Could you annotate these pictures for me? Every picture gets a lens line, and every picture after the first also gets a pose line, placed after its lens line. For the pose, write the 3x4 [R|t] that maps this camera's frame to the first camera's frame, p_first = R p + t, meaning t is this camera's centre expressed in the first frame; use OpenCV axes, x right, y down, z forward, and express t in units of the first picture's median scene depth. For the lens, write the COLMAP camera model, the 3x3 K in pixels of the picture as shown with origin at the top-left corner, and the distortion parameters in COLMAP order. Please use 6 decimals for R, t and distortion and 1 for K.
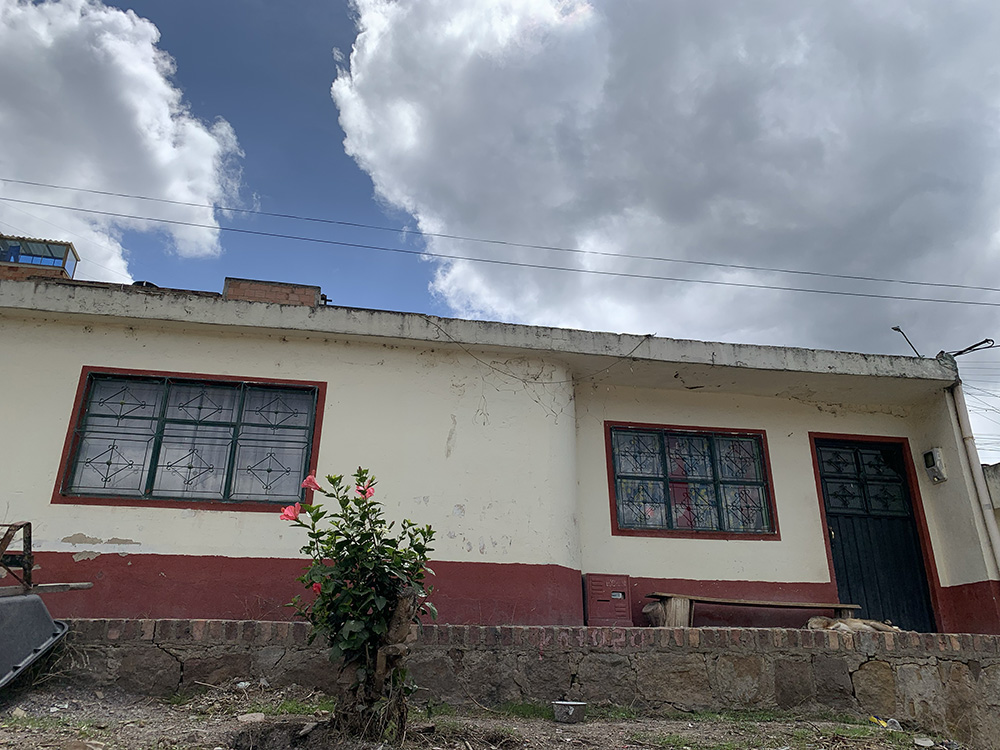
lens RADIAL K [[749.8, 0, 507.0], [0, 749.8, 382.0], [0, 0, 1]] dist [0.002895, -0.002174]
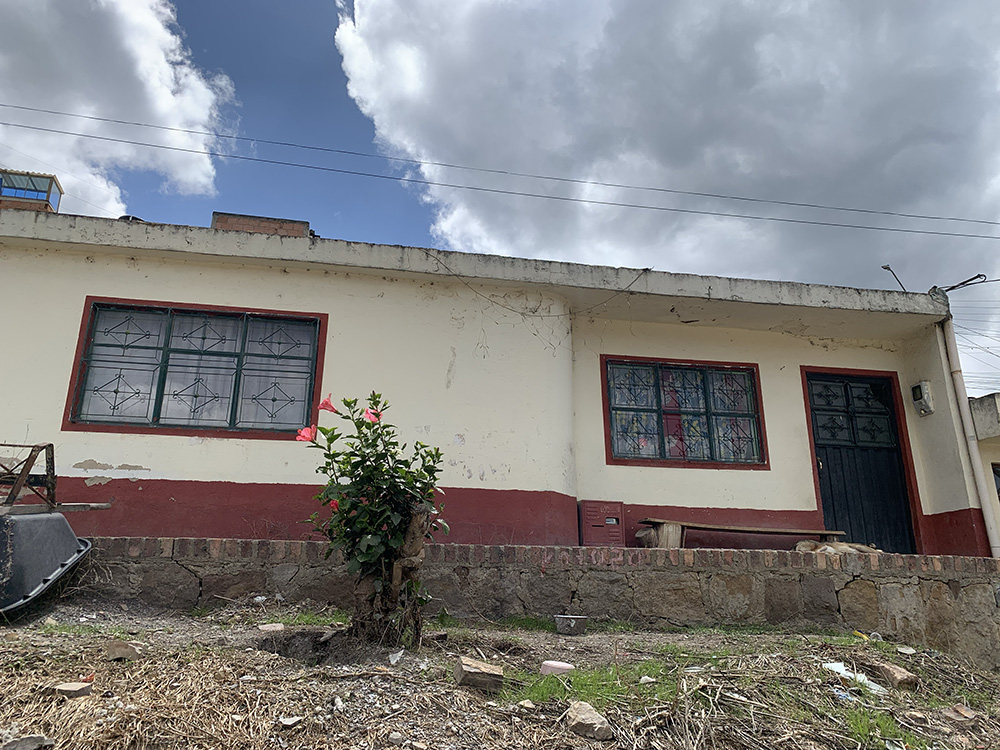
lens RADIAL K [[746.8, 0, 500.4], [0, 746.8, 372.4], [0, 0, 1]] dist [0.011418, -0.010228]
pose [[0.999958, 0.004524, 0.007952, -0.016583], [-0.005063, 0.997600, 0.069058, 0.008931], [-0.007621, -0.069096, 0.997581, -0.015265]]
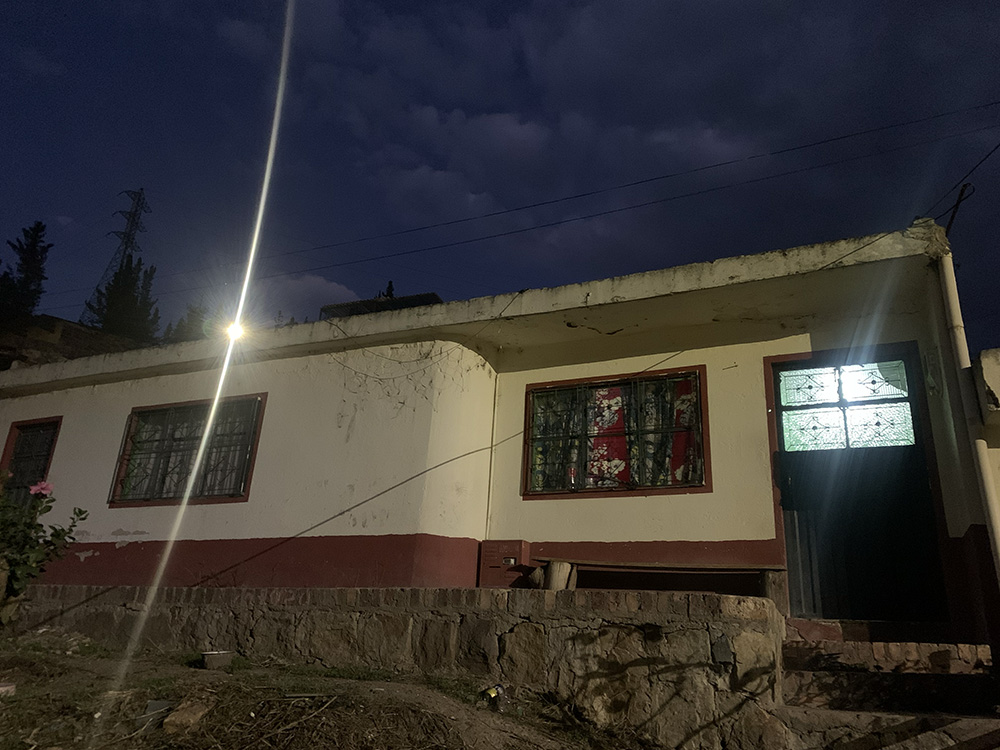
lens RADIAL K [[746.8, 0, 500.4], [0, 746.8, 372.4], [0, 0, 1]] dist [0.011418, -0.010228]
pose [[0.831632, -0.164786, -0.530315, 0.729783], [0.167787, 0.984889, -0.042917, 0.086073], [0.529373, -0.053289, 0.846714, 0.192417]]
